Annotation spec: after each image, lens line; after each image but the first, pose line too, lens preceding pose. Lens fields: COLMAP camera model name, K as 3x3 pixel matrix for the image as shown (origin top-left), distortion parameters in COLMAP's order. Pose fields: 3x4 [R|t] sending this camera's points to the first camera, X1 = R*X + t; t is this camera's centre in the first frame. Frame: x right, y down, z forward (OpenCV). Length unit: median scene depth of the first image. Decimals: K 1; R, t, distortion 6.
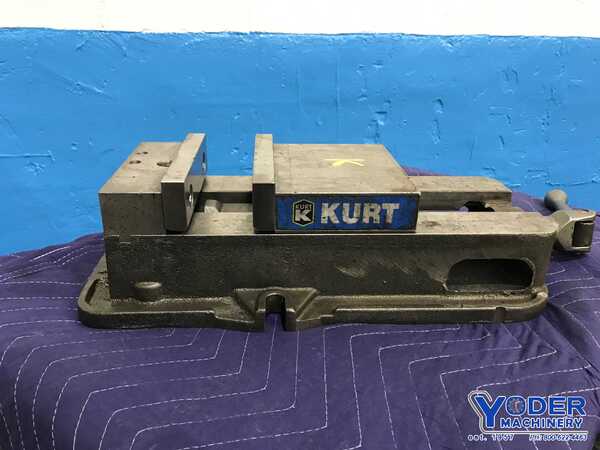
lens RADIAL K [[522.1, 0, 300.0], [0, 522.1, 225.0], [0, 0, 1]] dist [0.013989, -0.000897]
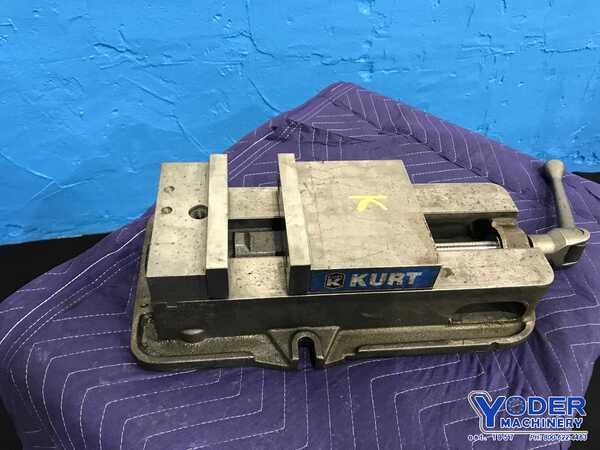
lens RADIAL K [[522.1, 0, 300.0], [0, 522.1, 225.0], [0, 0, 1]] dist [0.013989, -0.000897]
pose [[0.997864, -0.002415, 0.065274, -0.134745], [-0.023197, 0.921073, 0.388698, -0.543995], [-0.061060, -0.389382, 0.919050, 0.044725]]
